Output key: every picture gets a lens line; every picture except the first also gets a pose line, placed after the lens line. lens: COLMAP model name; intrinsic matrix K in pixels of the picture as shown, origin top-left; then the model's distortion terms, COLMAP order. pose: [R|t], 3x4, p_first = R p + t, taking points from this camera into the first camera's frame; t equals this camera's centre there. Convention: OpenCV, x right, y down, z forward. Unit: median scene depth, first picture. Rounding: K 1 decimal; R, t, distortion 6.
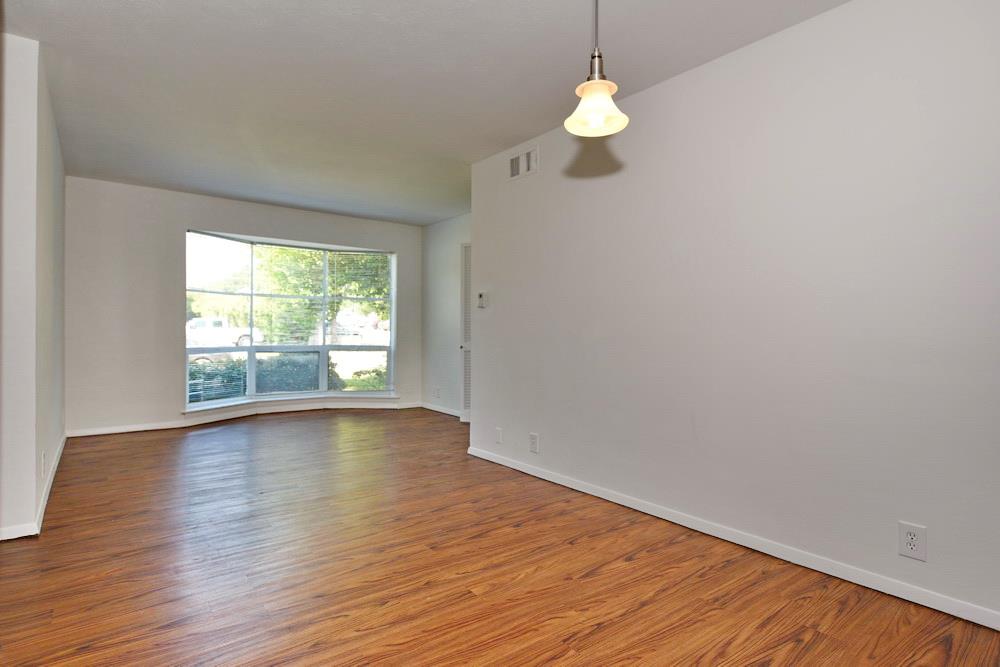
lens RADIAL K [[526.4, 0, 502.4], [0, 526.4, 336.3], [0, 0, 1]] dist [-0.001409, -0.001061]
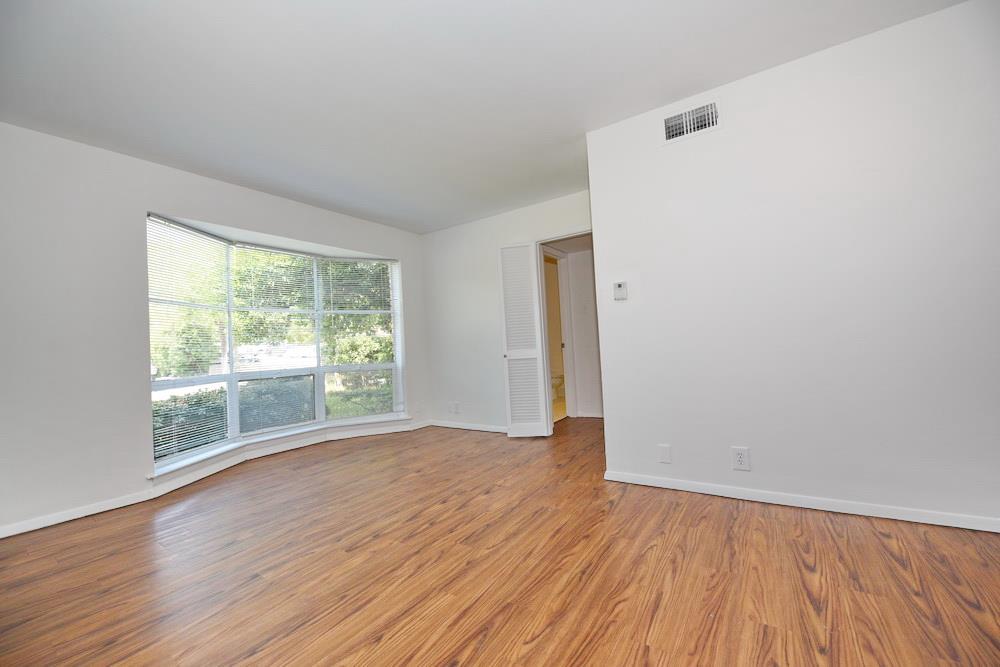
lens RADIAL K [[399.2, 0, 497.3], [0, 399.2, 328.9], [0, 0, 1]] dist [-0.013794, -0.002490]
pose [[0.949250, -0.046484, 0.311068, -0.286315], [0.064734, 0.996719, -0.048598, 0.006371], [-0.307788, 0.066268, 0.949144, 0.318957]]
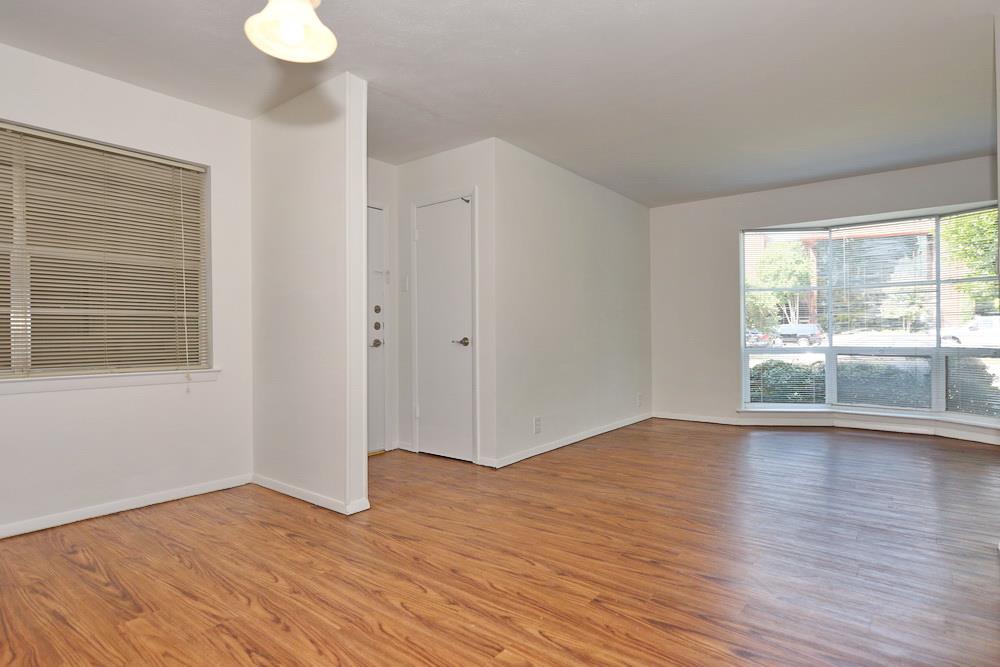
lens RADIAL K [[526.4, 0, 503.0], [0, 526.4, 334.5], [0, 0, 1]] dist [-0.001409, -0.001061]
pose [[0.242130, -0.011680, -0.970173, 0.235140], [0.002215, 0.999932, -0.011485, 0.006646], [0.970241, 0.000632, 0.242139, 0.268222]]
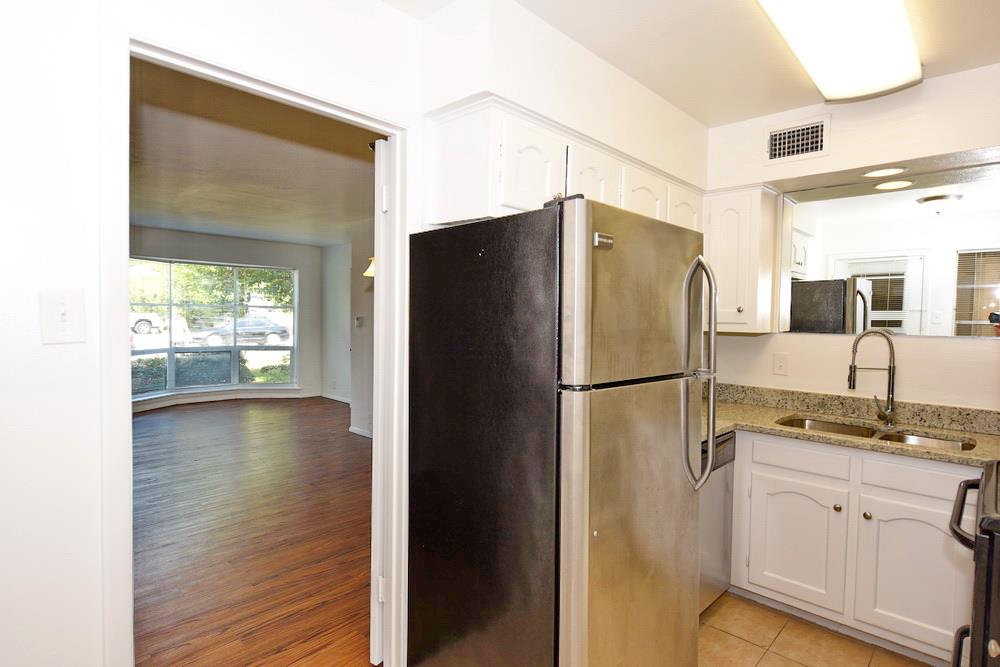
lens RADIAL K [[526.4, 0, 505.2], [0, 526.4, 334.2], [0, 0, 1]] dist [-0.001409, -0.001061]
pose [[0.987663, 0.002863, 0.156569, 0.086644], [-0.007897, 0.999471, 0.031539, -0.056831], [-0.156396, -0.032386, 0.987163, -0.299689]]
